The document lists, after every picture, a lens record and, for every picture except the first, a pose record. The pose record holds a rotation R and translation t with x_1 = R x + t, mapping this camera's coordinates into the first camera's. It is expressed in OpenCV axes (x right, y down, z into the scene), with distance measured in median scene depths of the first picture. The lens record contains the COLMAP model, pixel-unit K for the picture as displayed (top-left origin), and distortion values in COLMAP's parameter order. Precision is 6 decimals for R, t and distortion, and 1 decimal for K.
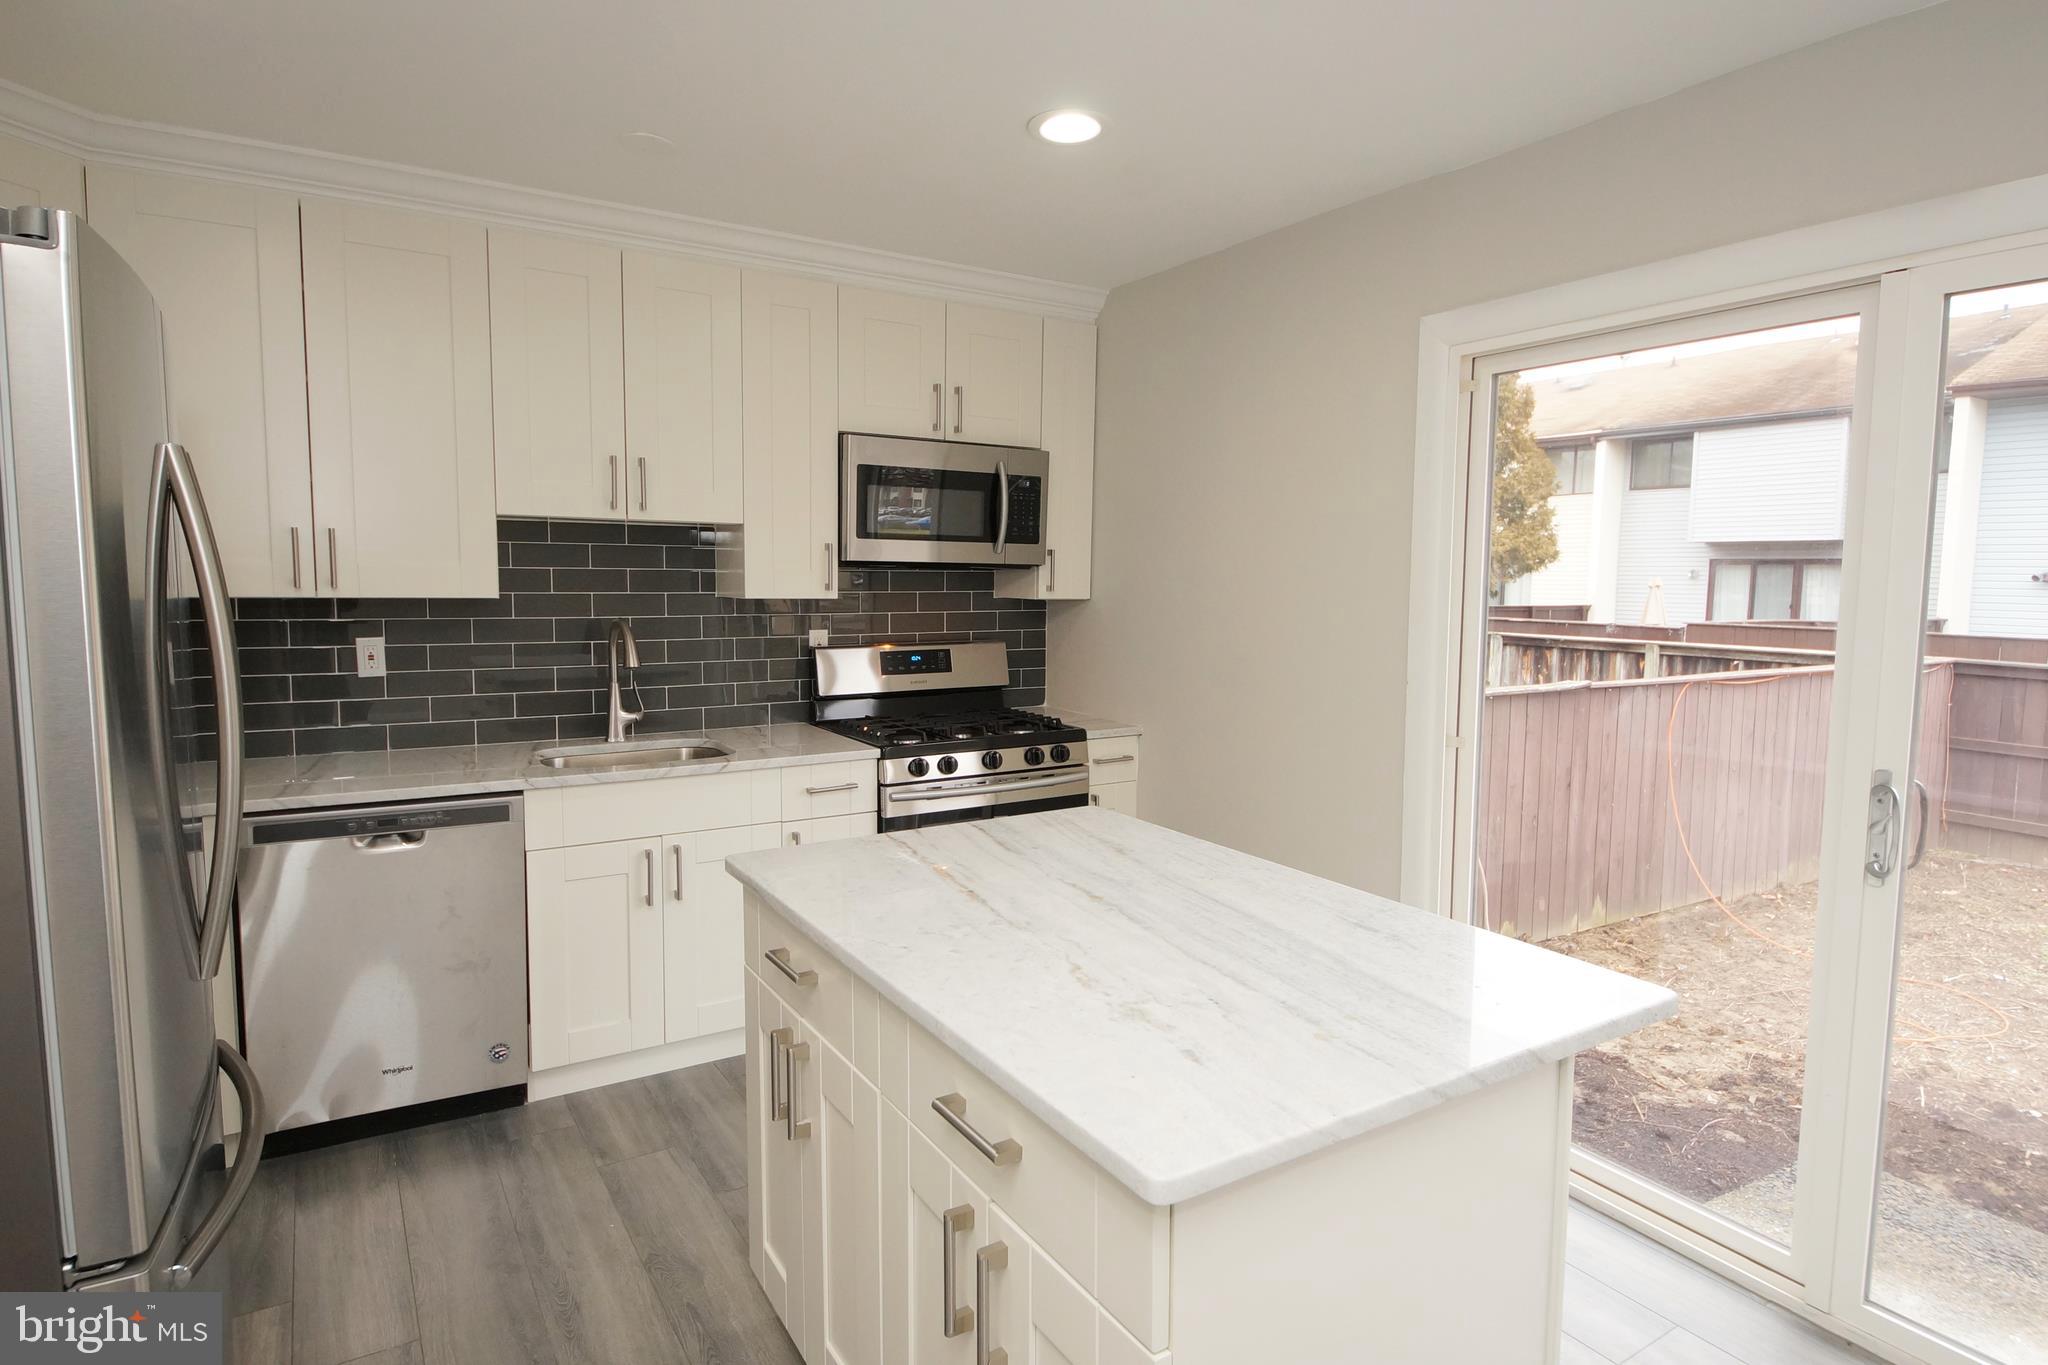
lens RADIAL K [[1113.3, 0, 1023.5], [0, 1113.3, 674.9], [0, 0, 1]] dist [0.024788, -0.000527]
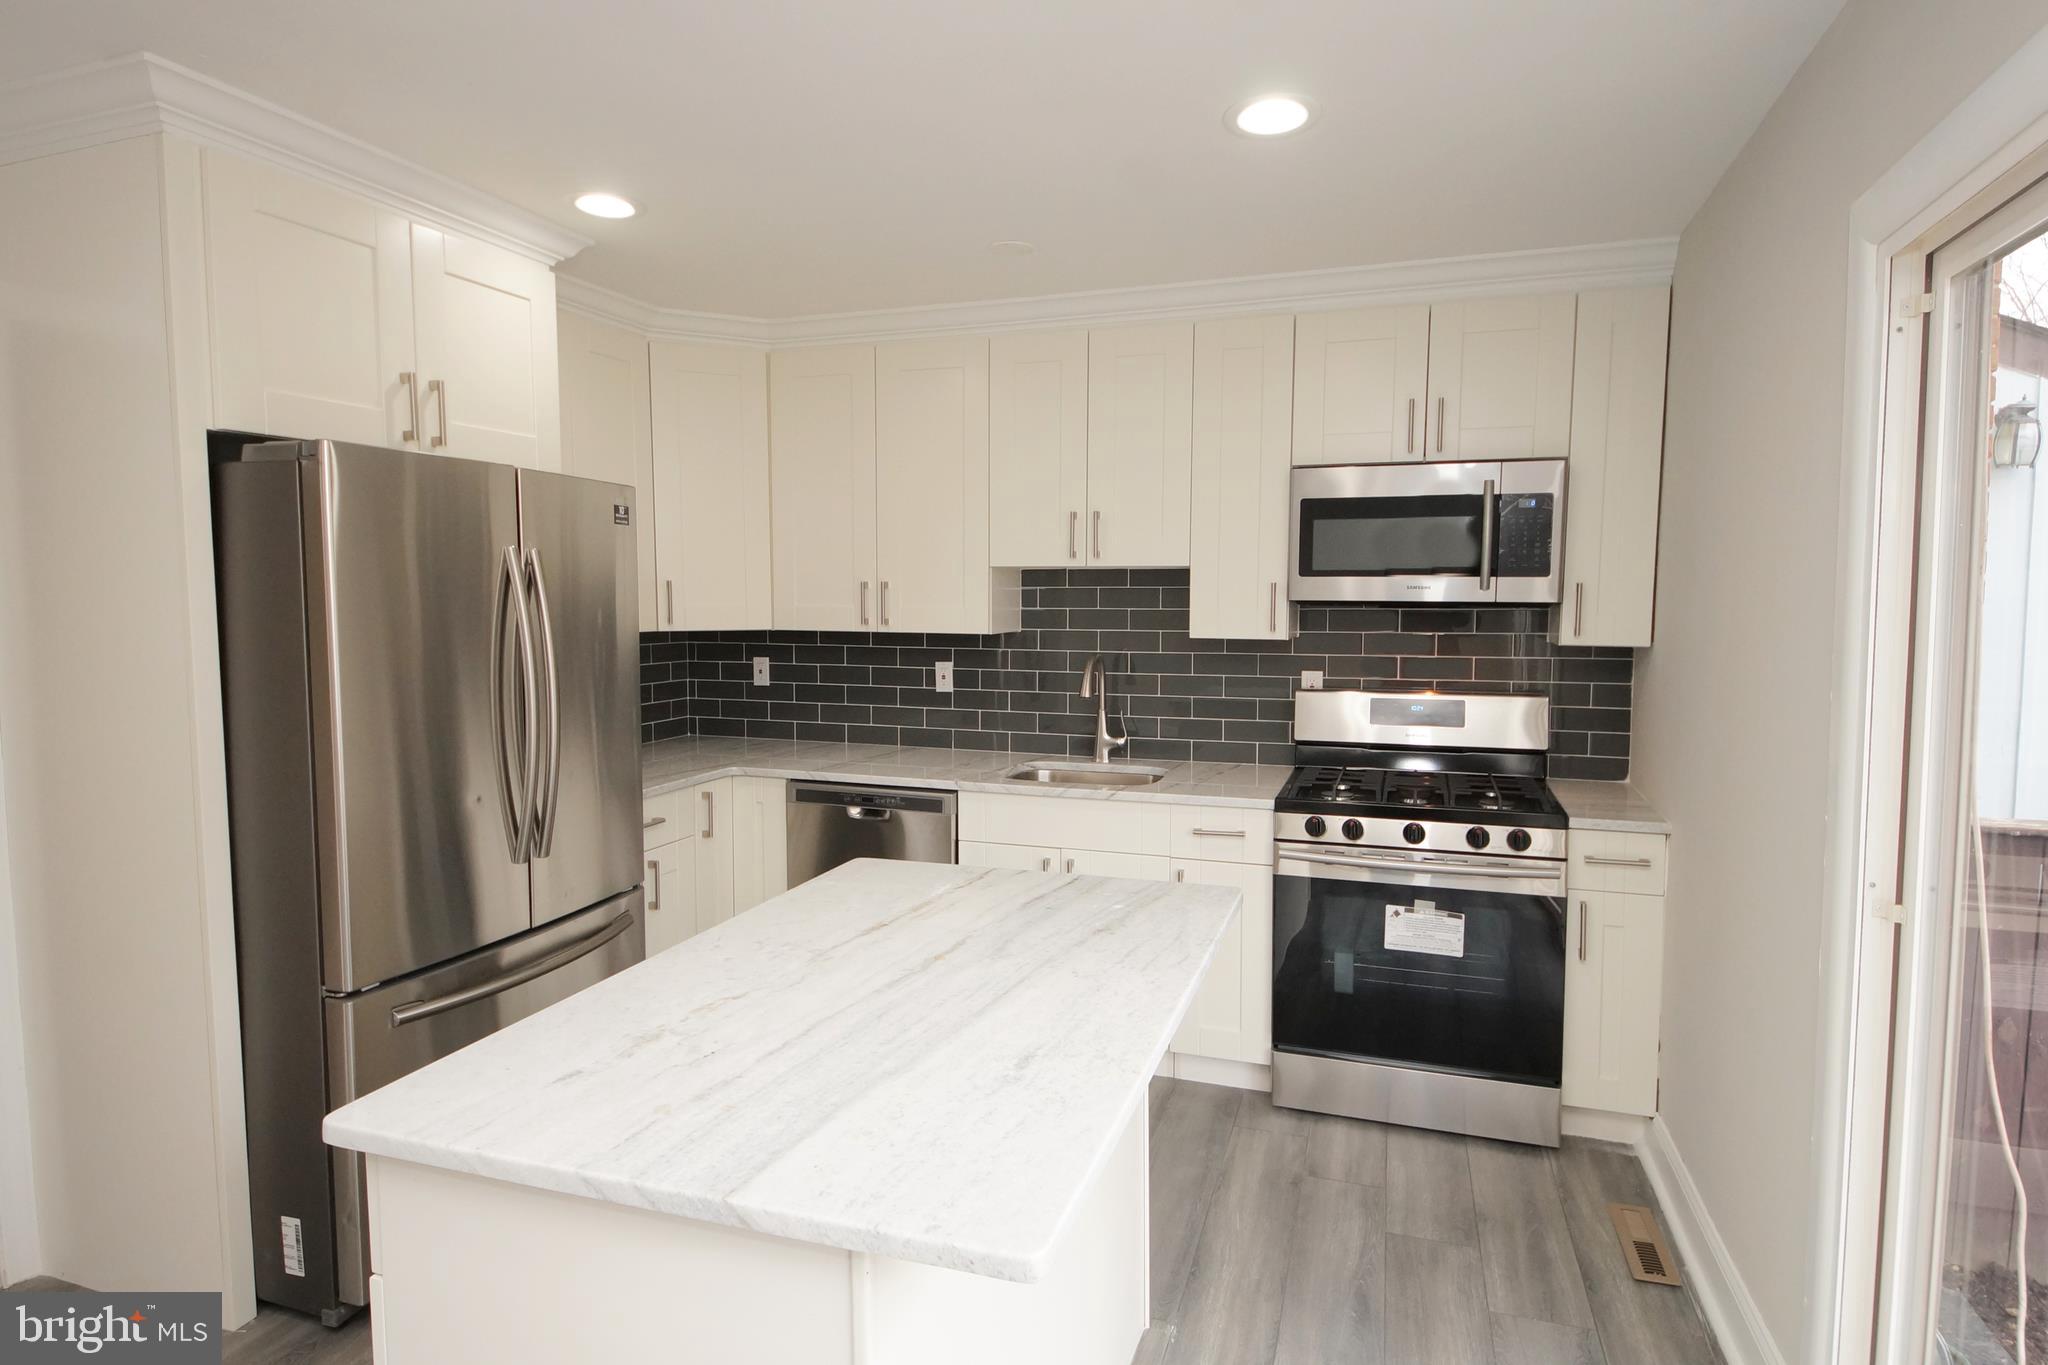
lens RADIAL K [[1113.3, 0, 1023.5], [0, 1113.3, 674.9], [0, 0, 1]] dist [0.024788, -0.000527]
pose [[0.634428, 0.048004, -0.771490, 0.440737], [-0.067113, 0.997722, 0.006890, -0.030287], [0.770063, 0.047406, 0.636204, 0.220126]]
